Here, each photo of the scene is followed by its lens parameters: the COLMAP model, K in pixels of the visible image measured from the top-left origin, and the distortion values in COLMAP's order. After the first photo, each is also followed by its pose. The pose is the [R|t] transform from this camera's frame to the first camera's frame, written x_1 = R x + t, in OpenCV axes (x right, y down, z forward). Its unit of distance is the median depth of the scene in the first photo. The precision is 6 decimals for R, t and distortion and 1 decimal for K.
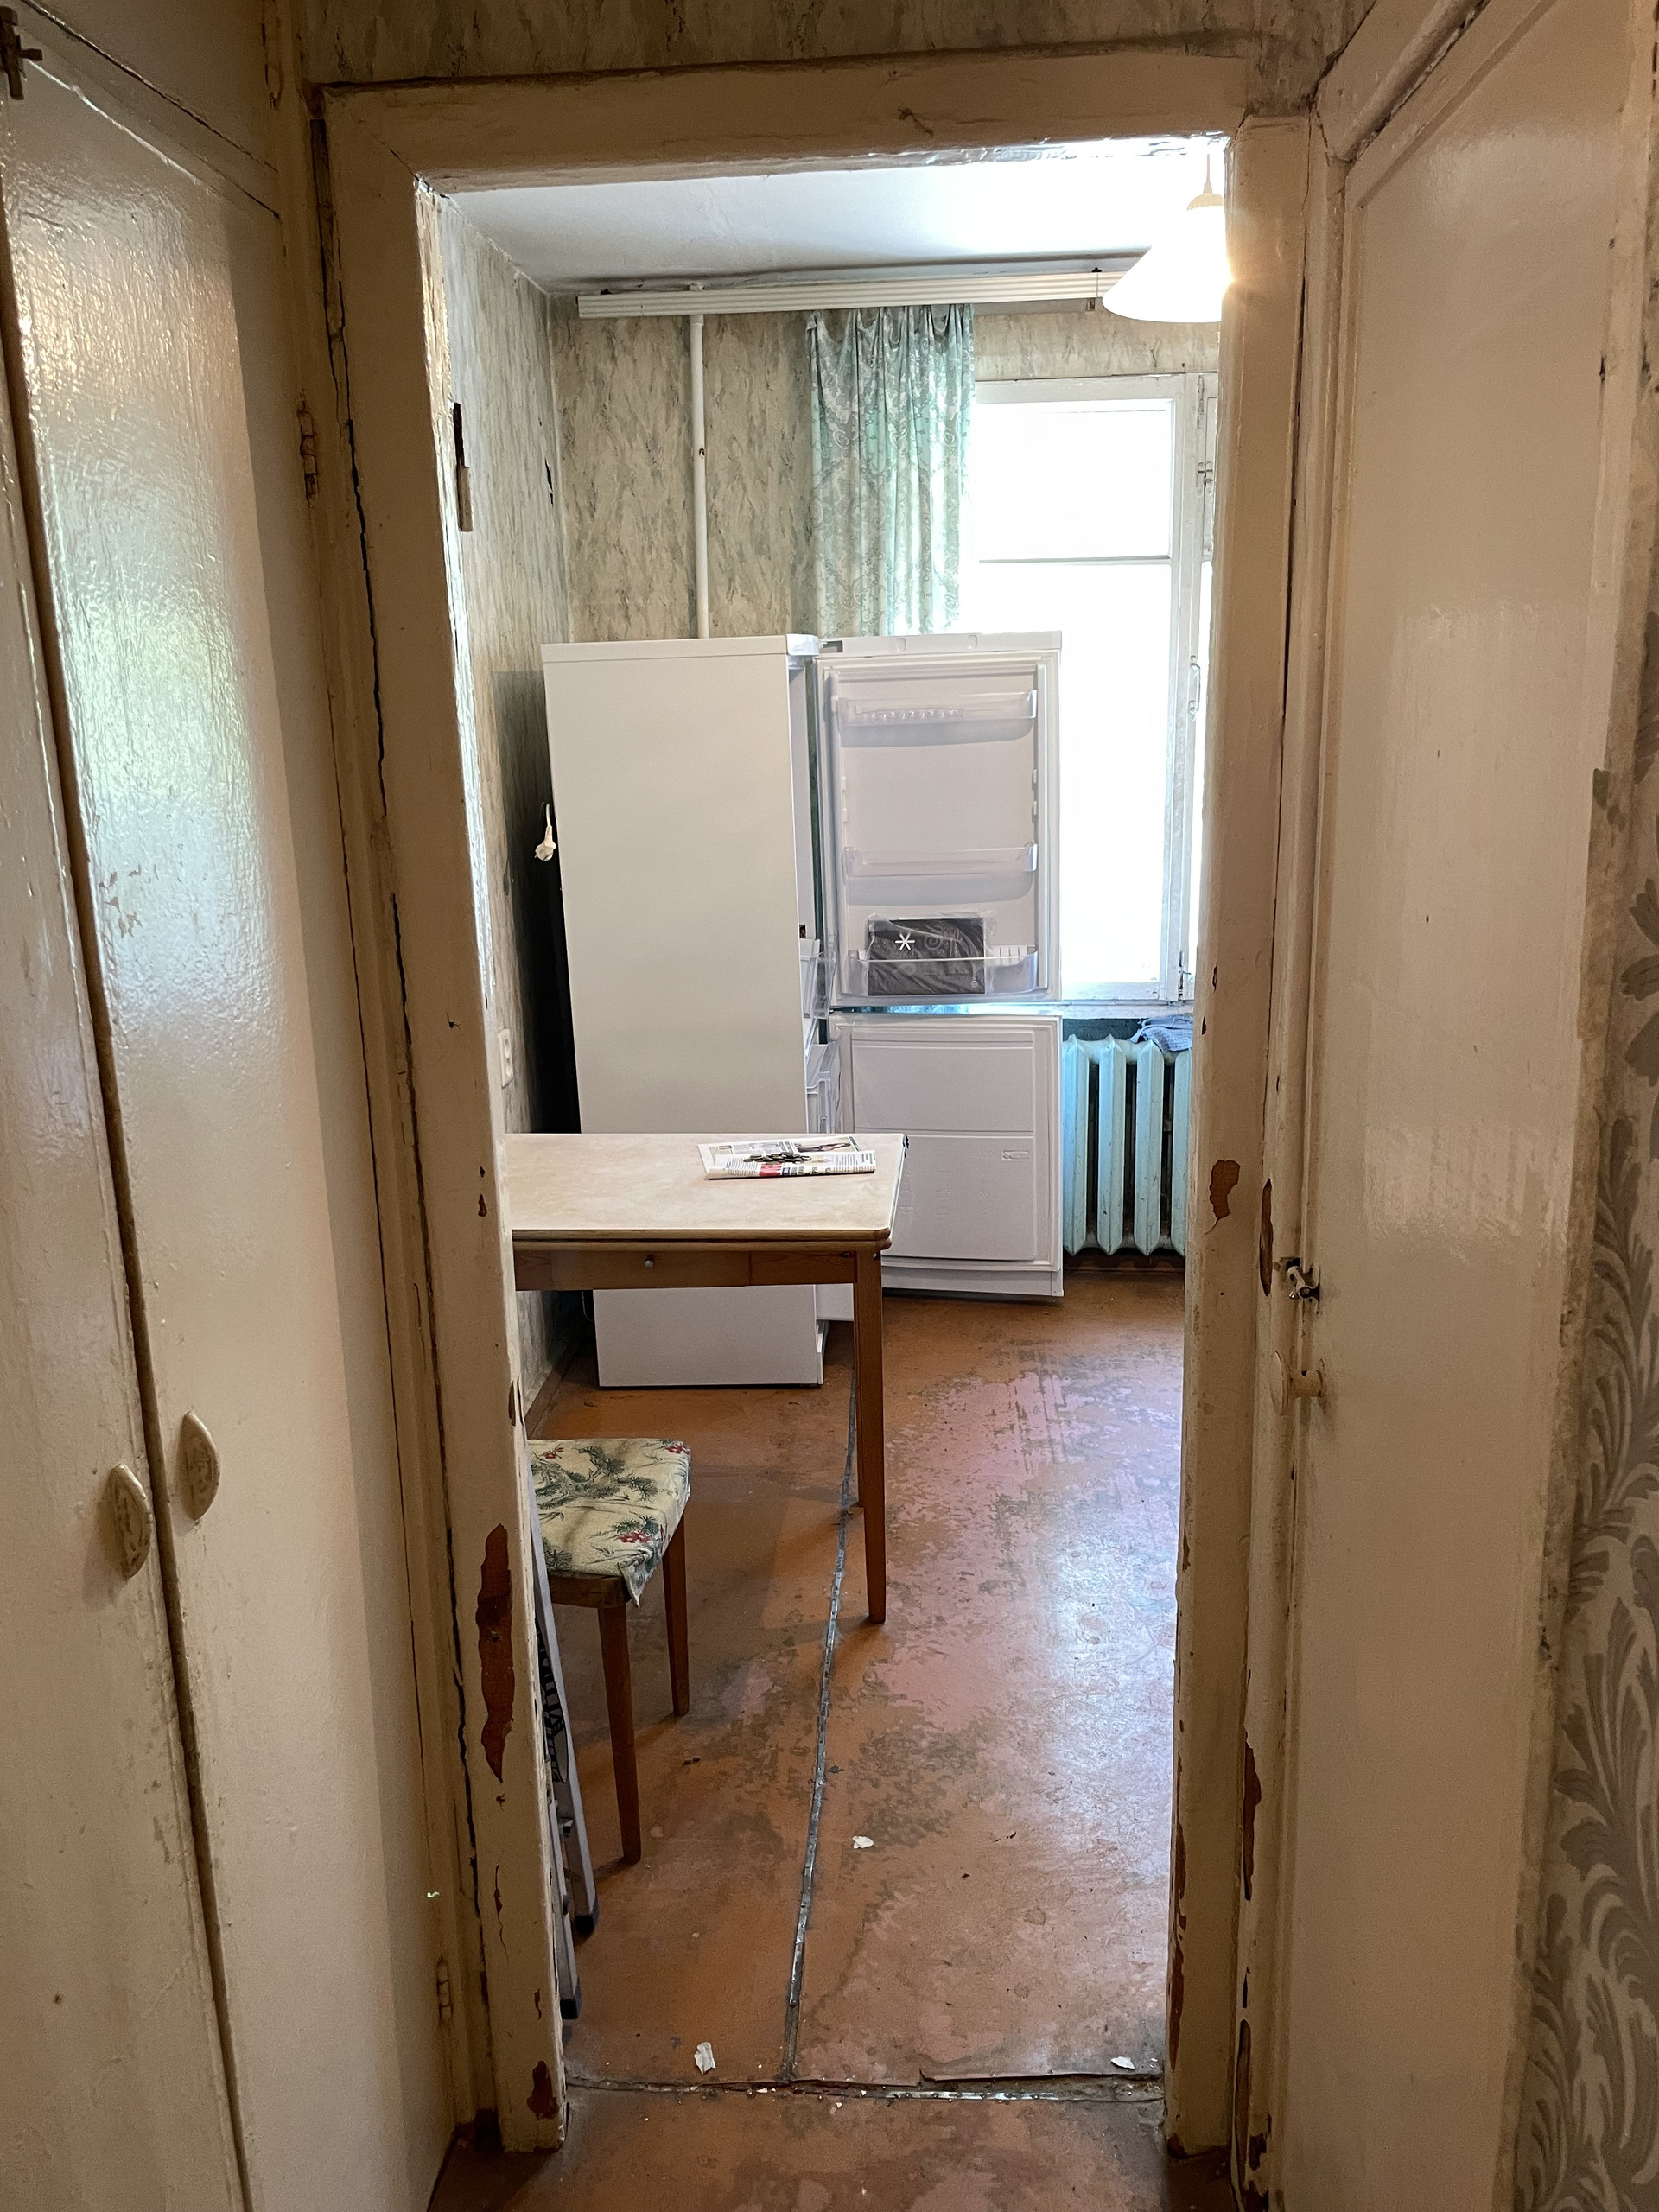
lens RADIAL K [[1695.8, 0, 822.8], [0, 1695.8, 1098.6], [0, 0, 1]] dist [0.076429, -0.090674]
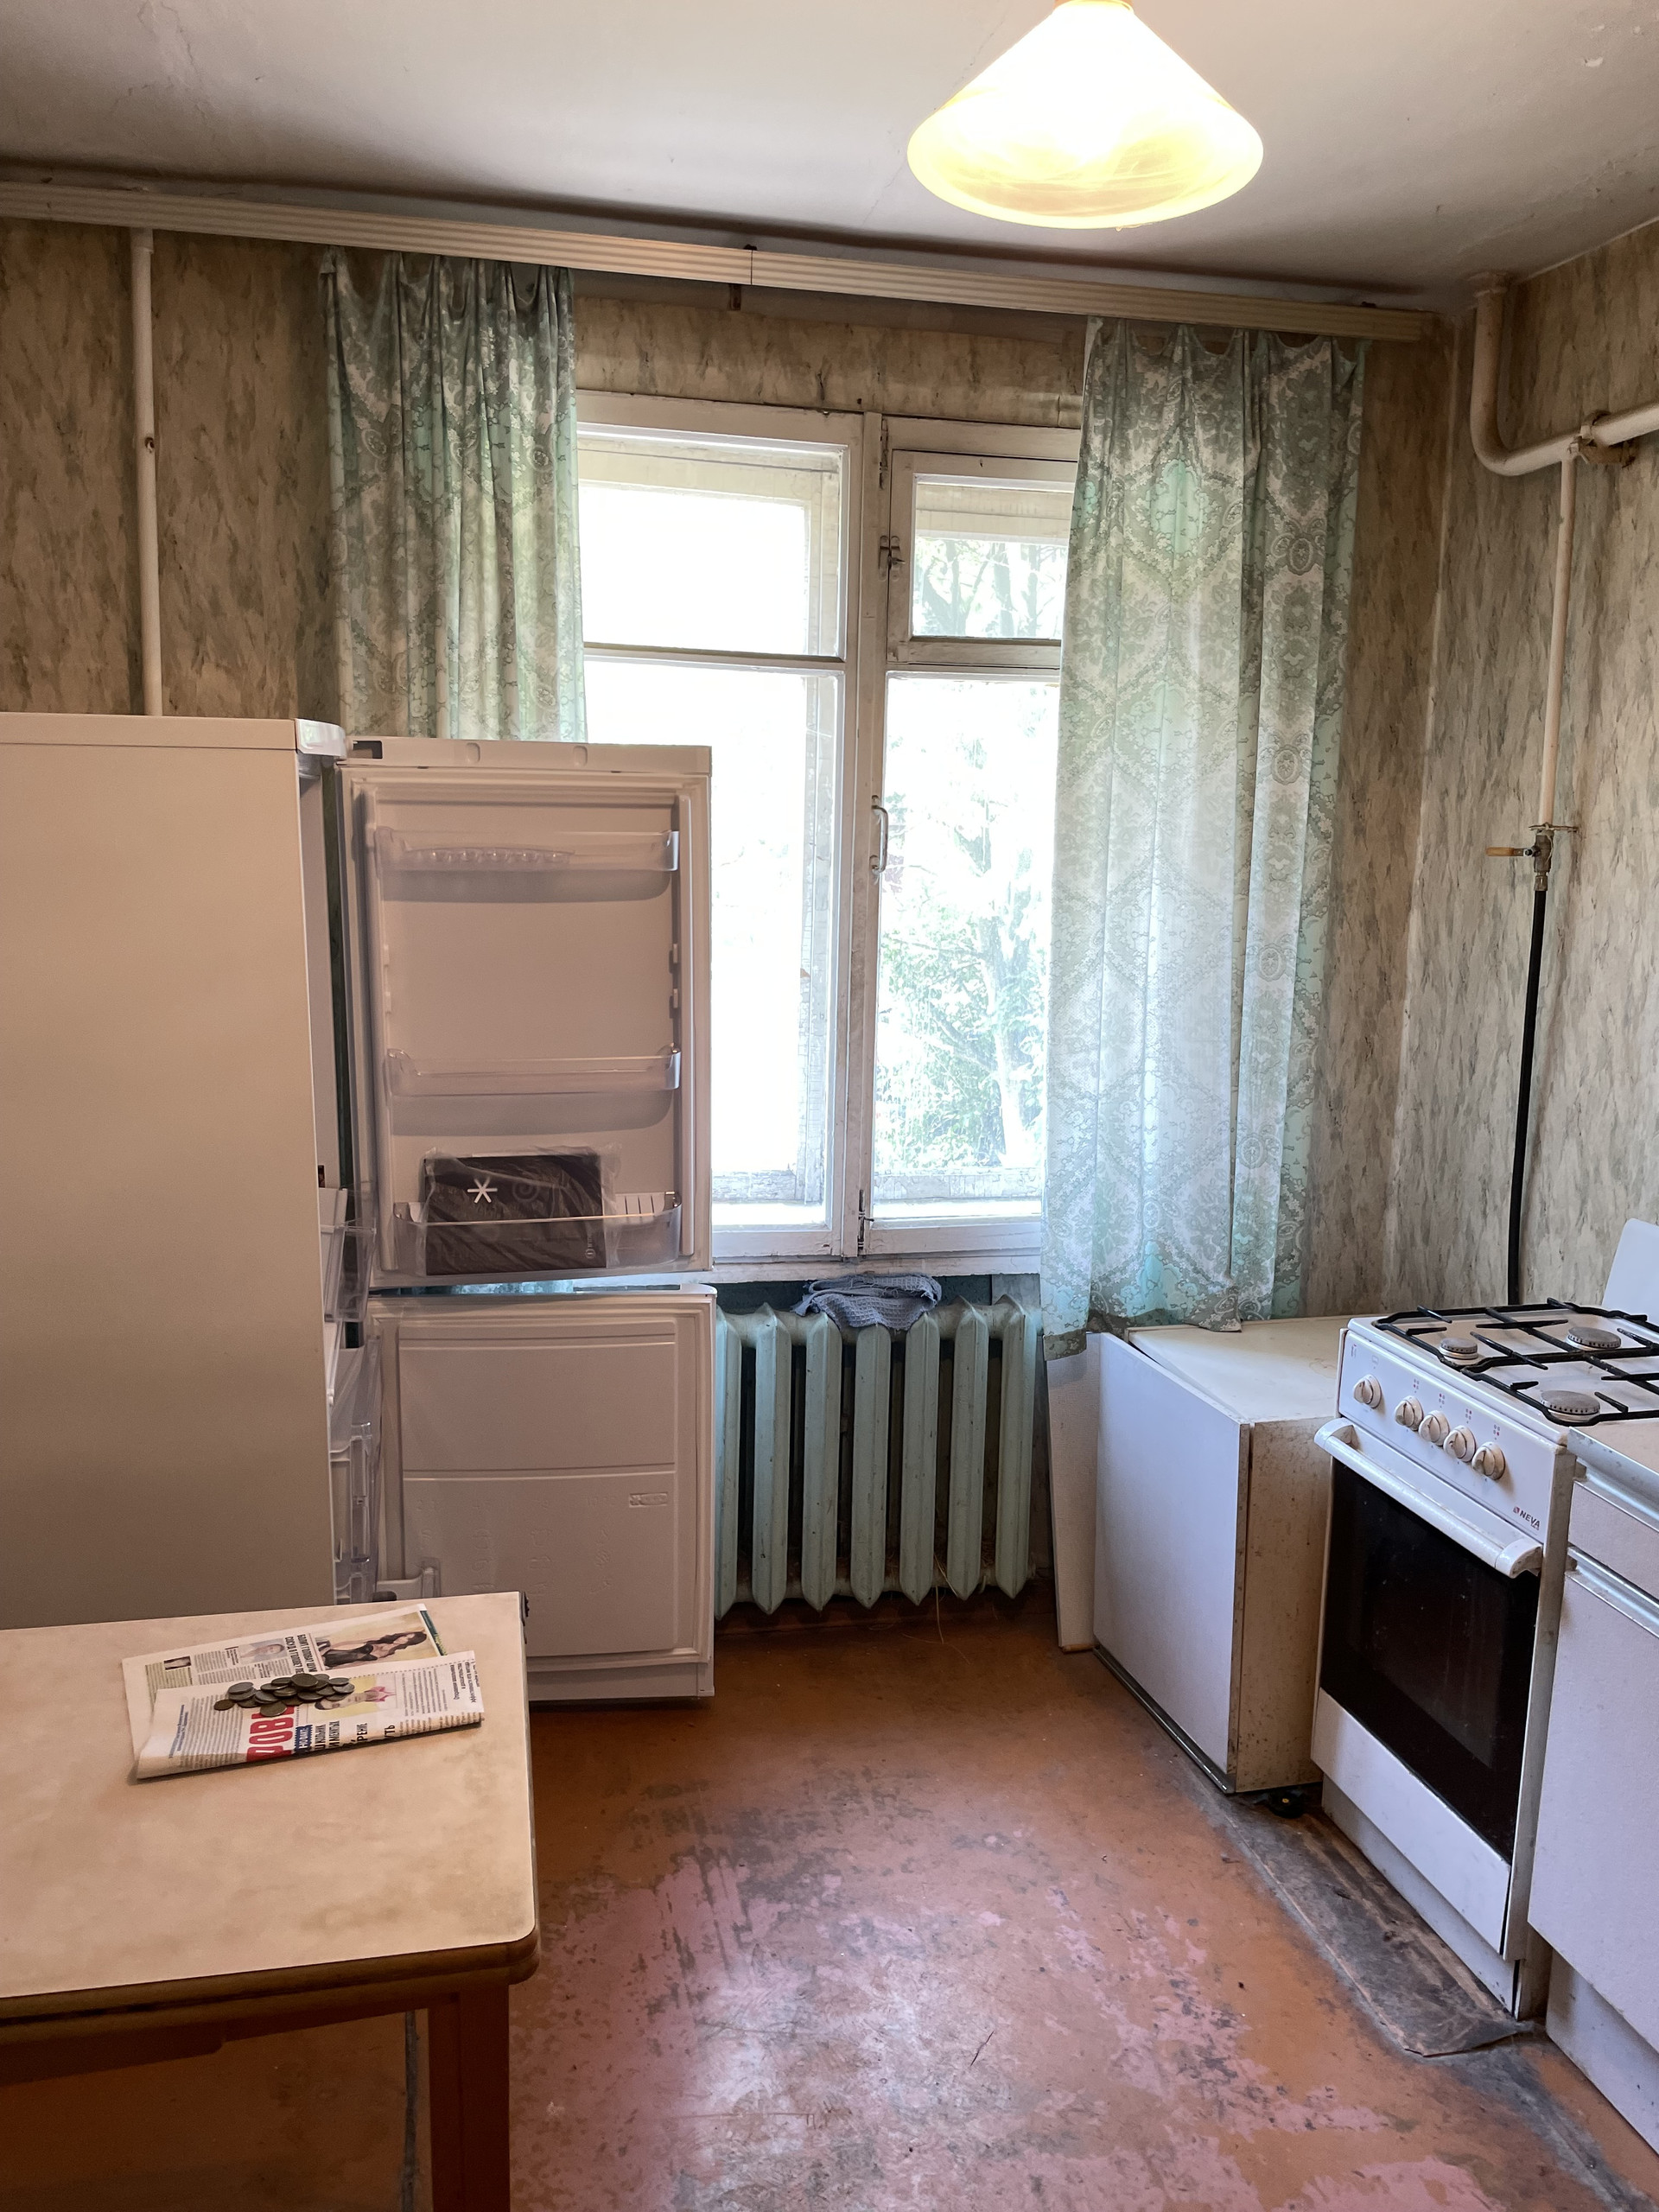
lens RADIAL K [[1695.8, 0, 837.0], [0, 1695.8, 1117.6], [0, 0, 1]] dist [0.076429, -0.090674]
pose [[0.956778, -0.004157, 0.290790, -0.012569], [0.023355, 0.997767, -0.062580, -0.077269], [-0.289880, 0.066666, 0.954738, 0.325361]]
